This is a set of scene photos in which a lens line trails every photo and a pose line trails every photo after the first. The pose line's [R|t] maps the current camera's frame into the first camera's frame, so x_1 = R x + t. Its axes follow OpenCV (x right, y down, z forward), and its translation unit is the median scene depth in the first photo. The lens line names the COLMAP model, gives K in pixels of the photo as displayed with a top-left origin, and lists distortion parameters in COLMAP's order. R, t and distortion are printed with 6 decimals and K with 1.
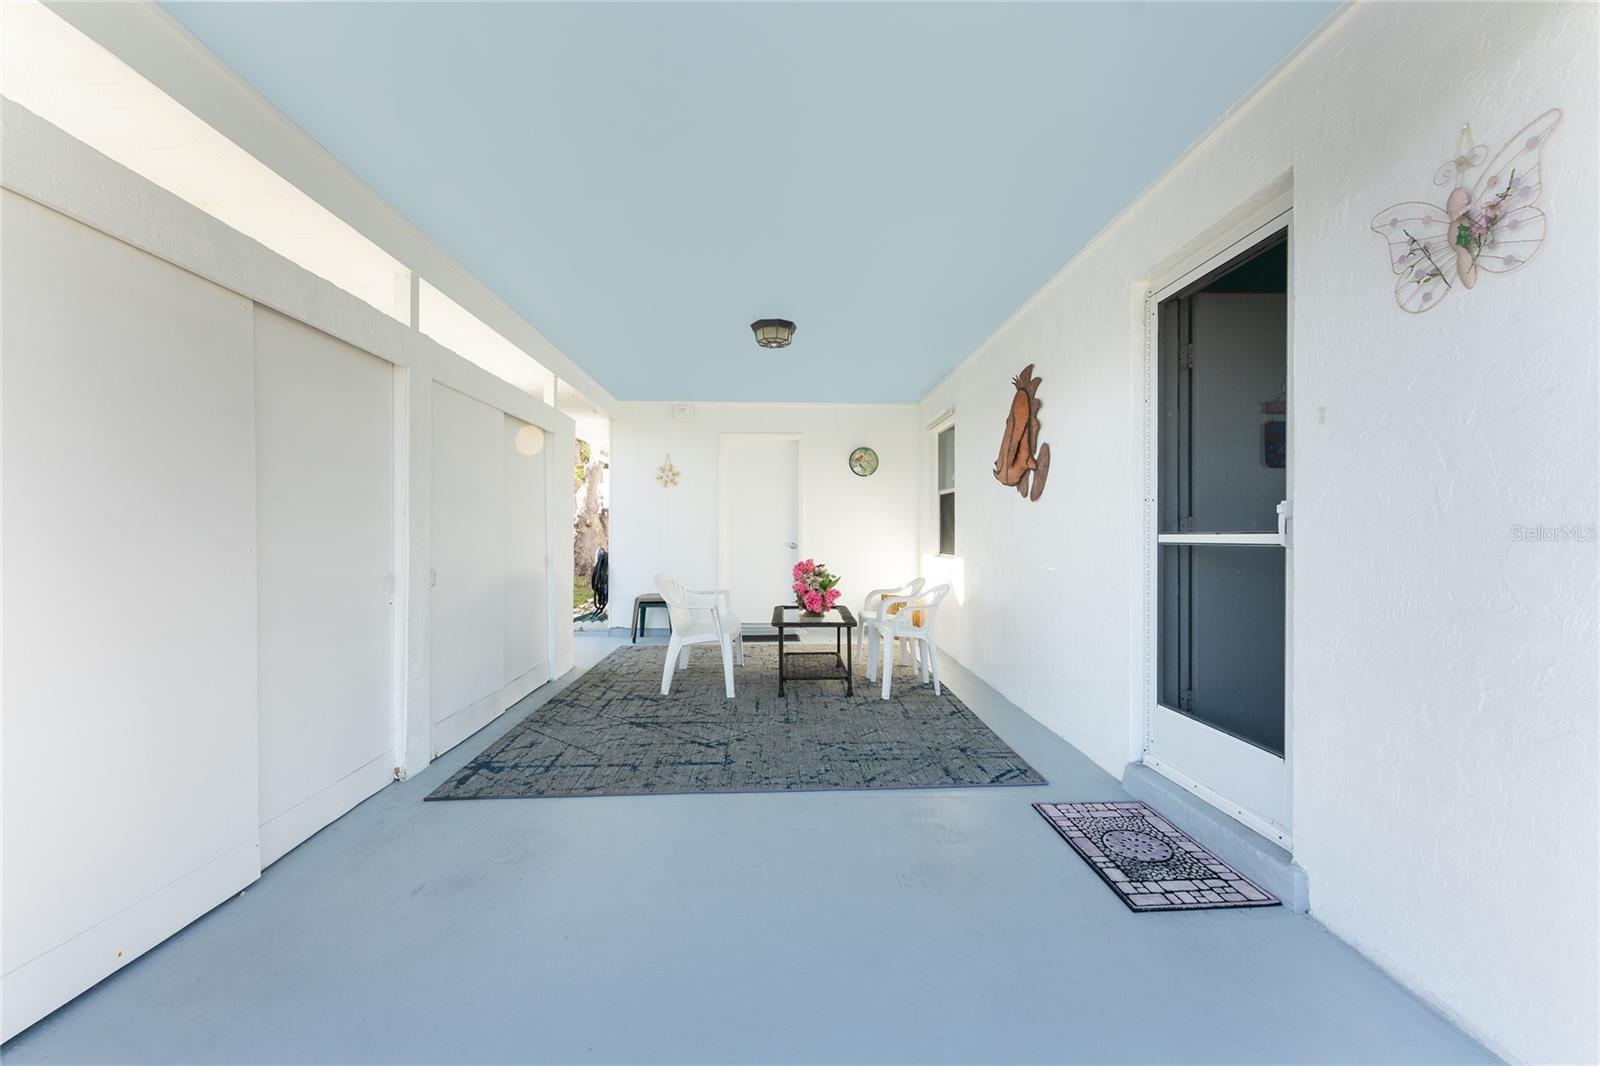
lens RADIAL K [[642.9, 0, 798.2], [0, 642.9, 540.4], [0, 0, 1]] dist [-0.000727, -0.000068]
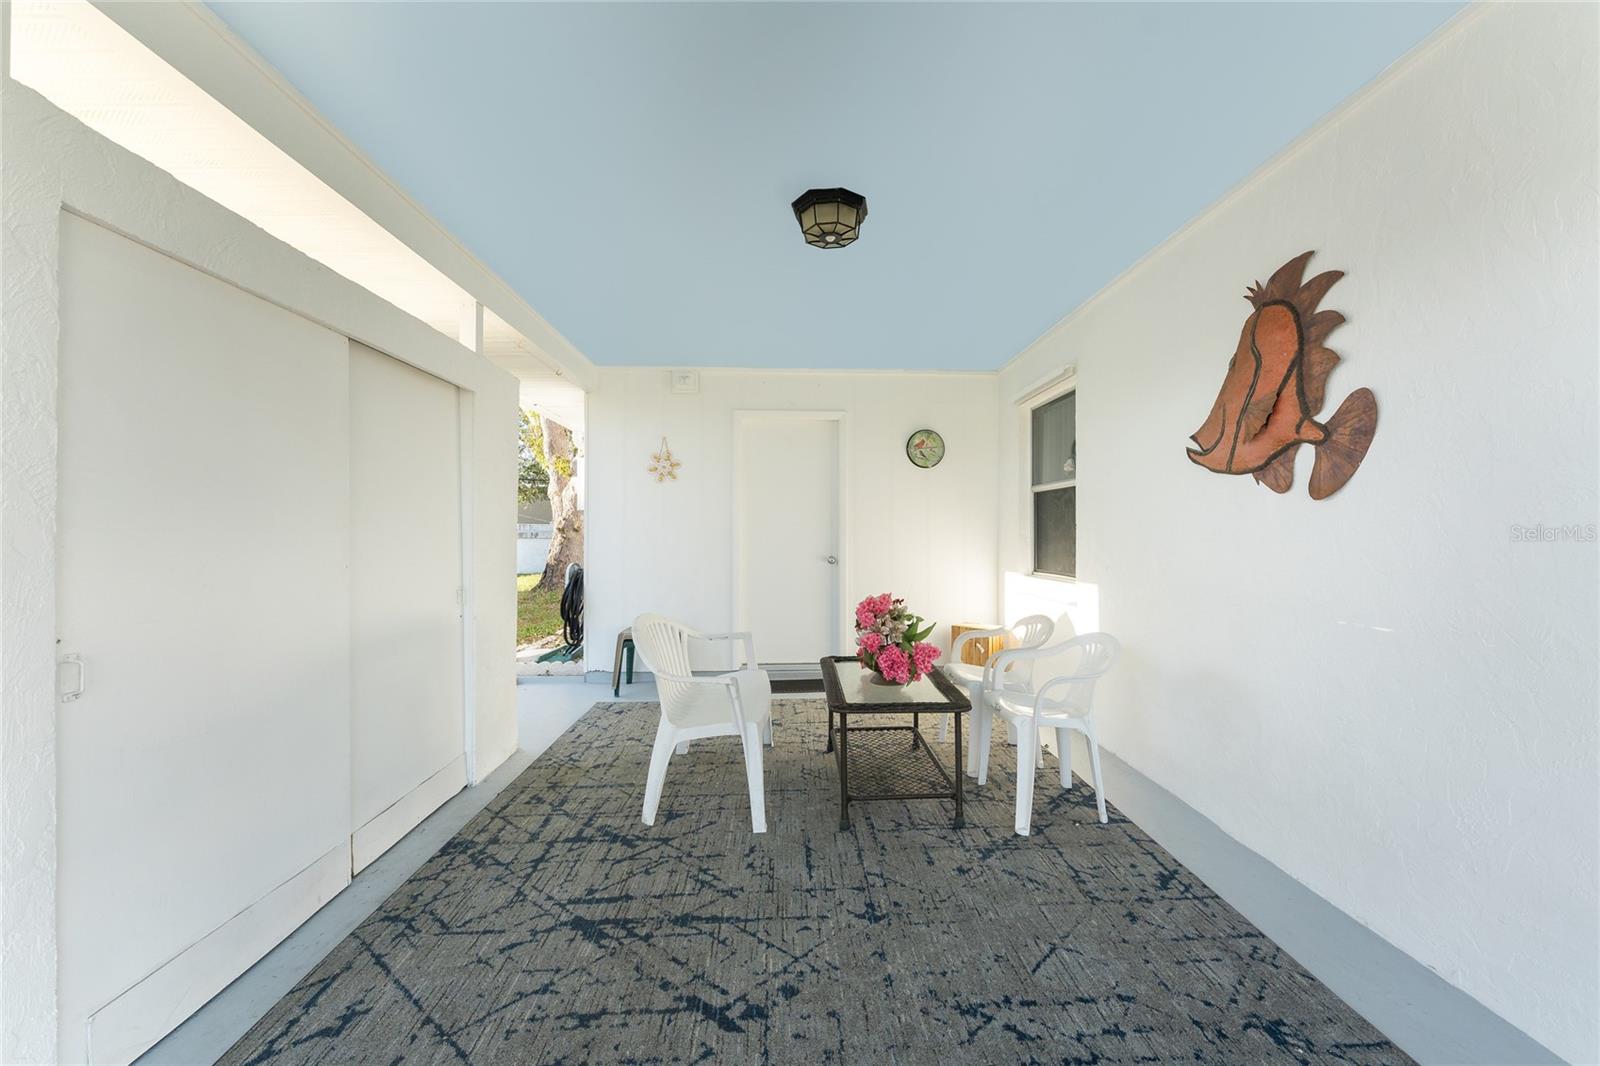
lens RADIAL K [[641.3, 0, 821.4], [0, 641.3, 539.4], [0, 0, 1]] dist [0.000135, -0.000015]
pose [[0.999728, -0.001434, 0.023266, -0.061229], [0.001488, 0.999996, -0.002309, -0.023002], [-0.023263, 0.002343, 0.999727, 0.406383]]
